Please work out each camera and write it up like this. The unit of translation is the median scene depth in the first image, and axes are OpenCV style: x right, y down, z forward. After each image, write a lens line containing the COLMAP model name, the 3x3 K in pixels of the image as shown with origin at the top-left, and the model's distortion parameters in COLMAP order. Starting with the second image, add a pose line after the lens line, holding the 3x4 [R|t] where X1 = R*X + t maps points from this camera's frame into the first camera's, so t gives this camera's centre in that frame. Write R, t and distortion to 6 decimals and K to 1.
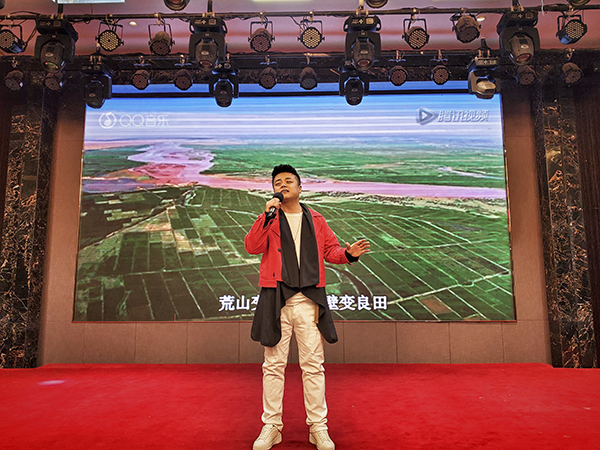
lens RADIAL K [[488.5, 0, 299.1], [0, 488.5, 220.6], [0, 0, 1]] dist [0.010473, -0.003539]
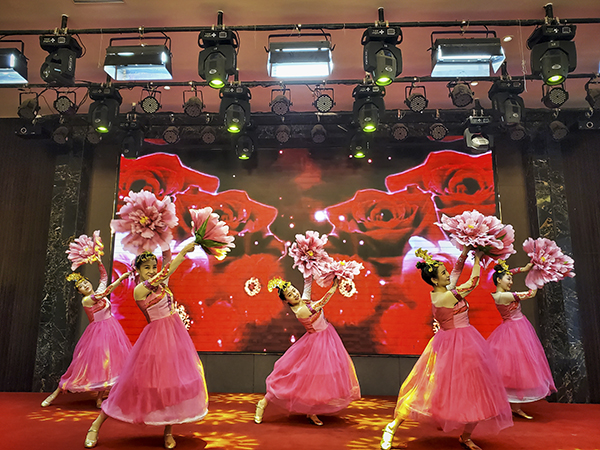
lens RADIAL K [[496.6, 0, 277.1], [0, 496.6, 223.3], [0, 0, 1]] dist [0.038129, -0.045017]
pose [[0.999433, 0.008608, -0.032547, -0.041276], [-0.010691, 0.997869, -0.064372, -0.013207], [0.031924, 0.064684, 0.997395, -0.138652]]
